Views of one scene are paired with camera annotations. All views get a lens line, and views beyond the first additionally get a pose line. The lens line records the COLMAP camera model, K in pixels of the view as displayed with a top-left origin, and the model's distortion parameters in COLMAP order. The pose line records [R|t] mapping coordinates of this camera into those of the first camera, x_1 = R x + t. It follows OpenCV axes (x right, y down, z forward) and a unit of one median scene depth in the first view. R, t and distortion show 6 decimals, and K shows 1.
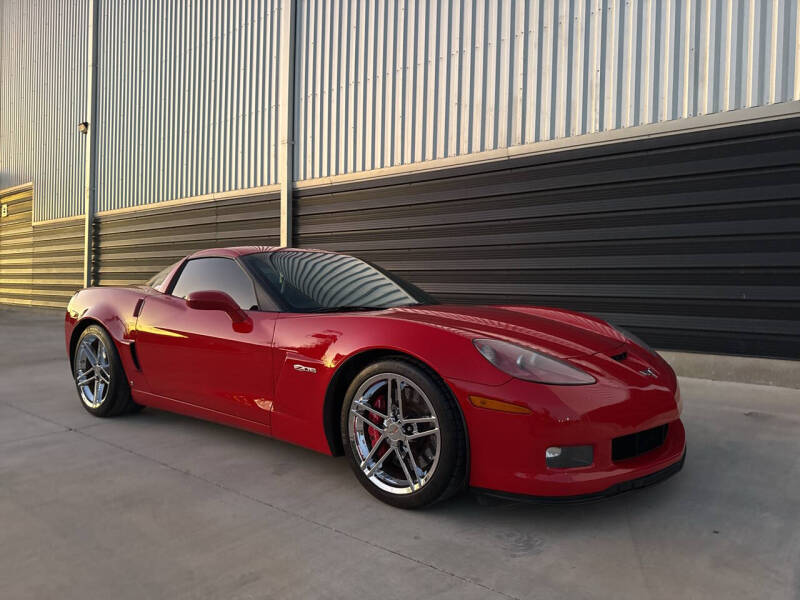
lens RADIAL K [[570.2, 0, 401.4], [0, 570.2, 307.5], [0, 0, 1]] dist [0.005306, -0.007157]
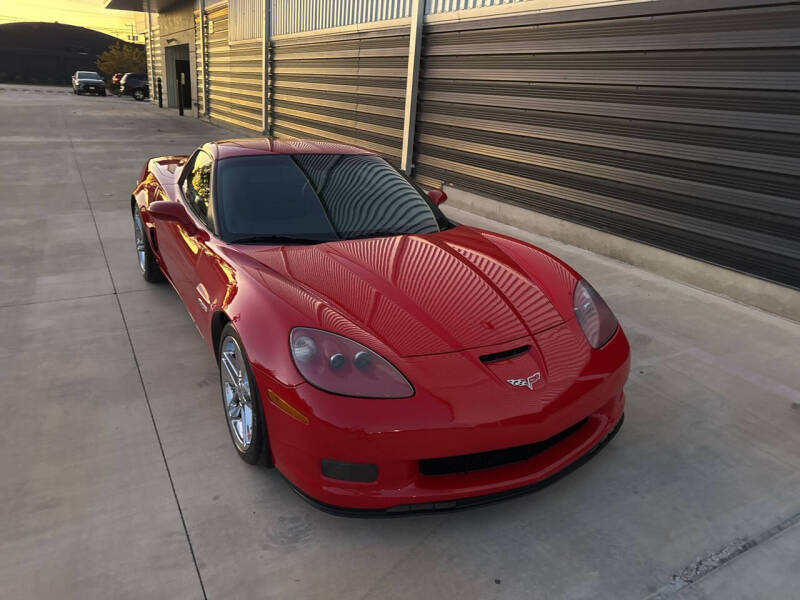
lens RADIAL K [[570.2, 0, 401.4], [0, 570.2, 307.5], [0, 0, 1]] dist [0.005306, -0.007157]
pose [[0.928715, 0.170024, -0.329516, 0.258415], [-0.059565, 0.945542, 0.320002, -0.120910], [0.365980, -0.277563, 0.888267, 0.107036]]
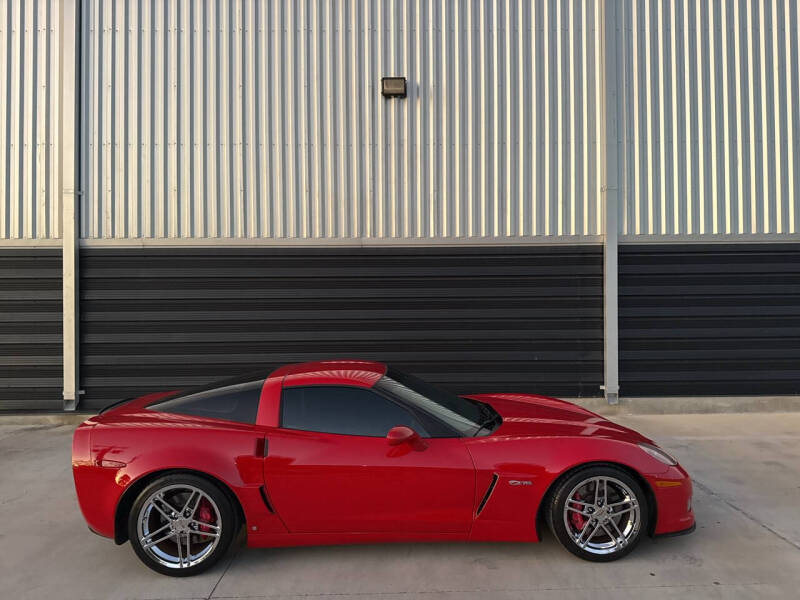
lens RADIAL K [[571.4, 0, 403.1], [0, 571.4, 301.9], [0, 0, 1]] dist [0.000152, -0.002636]
pose [[0.762657, -0.020922, 0.646465, -0.641982], [0.038094, 0.999195, -0.012603, -0.162838], [-0.645681, 0.034239, 0.762839, 0.064042]]
